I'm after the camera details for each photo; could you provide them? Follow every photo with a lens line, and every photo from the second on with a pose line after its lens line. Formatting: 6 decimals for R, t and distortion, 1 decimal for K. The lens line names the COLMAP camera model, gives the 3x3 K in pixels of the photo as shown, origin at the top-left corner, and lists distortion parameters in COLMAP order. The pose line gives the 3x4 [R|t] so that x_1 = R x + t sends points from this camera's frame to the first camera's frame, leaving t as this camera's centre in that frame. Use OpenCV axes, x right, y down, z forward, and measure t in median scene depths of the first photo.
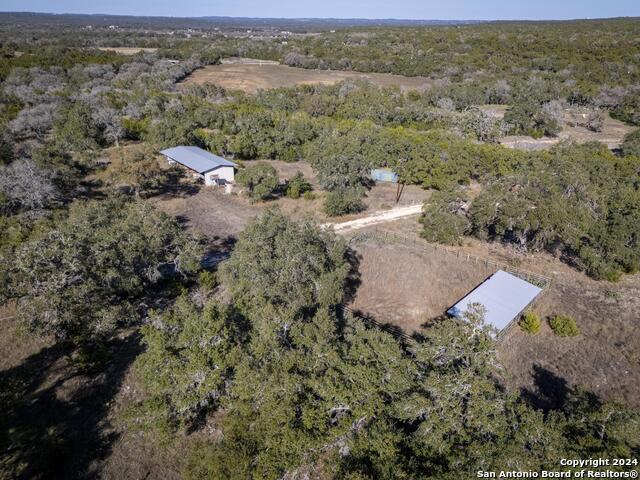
lens RADIAL K [[477.0, 0, 320.0], [0, 477.0, 240.0], [0, 0, 1]] dist [0.083875, -0.060473]
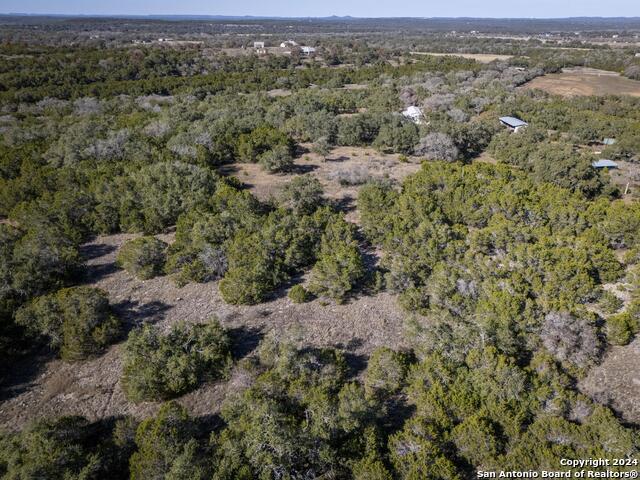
lens RADIAL K [[477.0, 0, 320.0], [0, 477.0, 240.0], [0, 0, 1]] dist [0.083875, -0.060473]
pose [[0.796195, 0.255931, -0.548246, 0.076430], [-0.257245, 0.963343, 0.076120, 0.080115], [0.547630, 0.080427, 0.832846, -0.253085]]
